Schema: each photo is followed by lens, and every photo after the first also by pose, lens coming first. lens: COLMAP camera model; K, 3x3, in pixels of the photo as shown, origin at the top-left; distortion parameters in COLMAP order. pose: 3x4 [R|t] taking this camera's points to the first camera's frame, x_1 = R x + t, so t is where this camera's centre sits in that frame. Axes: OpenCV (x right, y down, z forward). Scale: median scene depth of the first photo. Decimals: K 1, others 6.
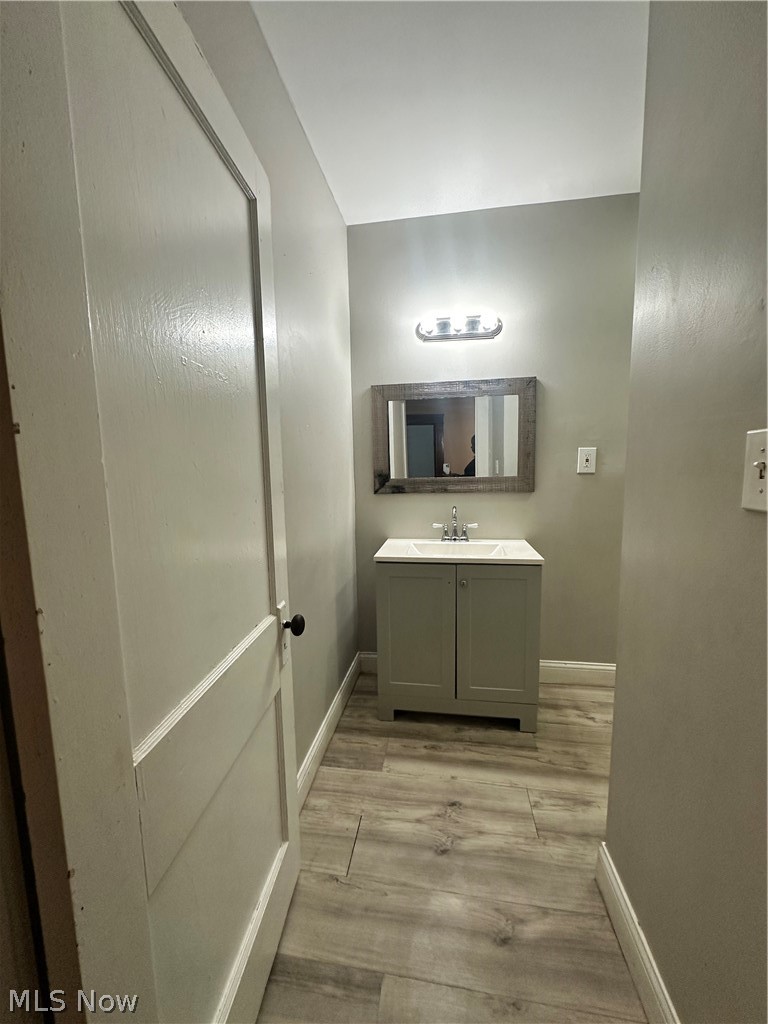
lens RADIAL K [[406.5, 0, 382.8], [0, 406.5, 510.4], [0, 0, 1]] dist [-0.005789, -0.000189]
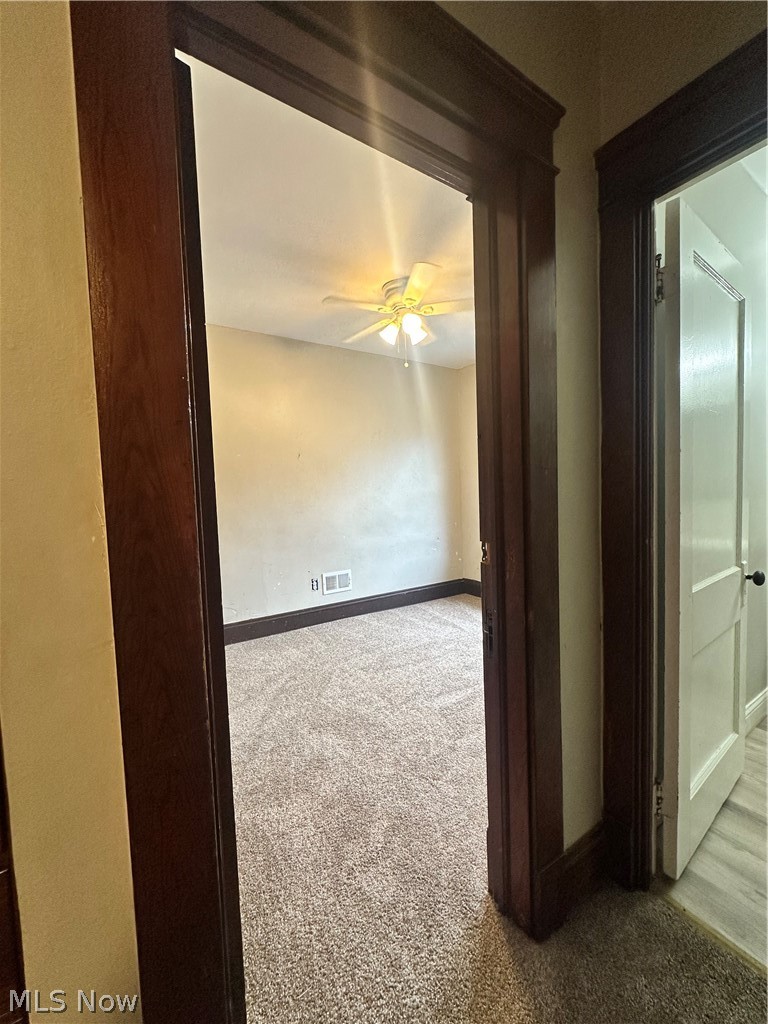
lens RADIAL K [[406.5, 0, 381.5], [0, 406.5, 512.2], [0, 0, 1]] dist [-0.005789, -0.000189]
pose [[0.666799, 0.034139, -0.744455, -0.045184], [-0.067024, 0.997649, -0.014282, 0.161948], [0.742217, 0.059420, 0.667520, -0.936148]]
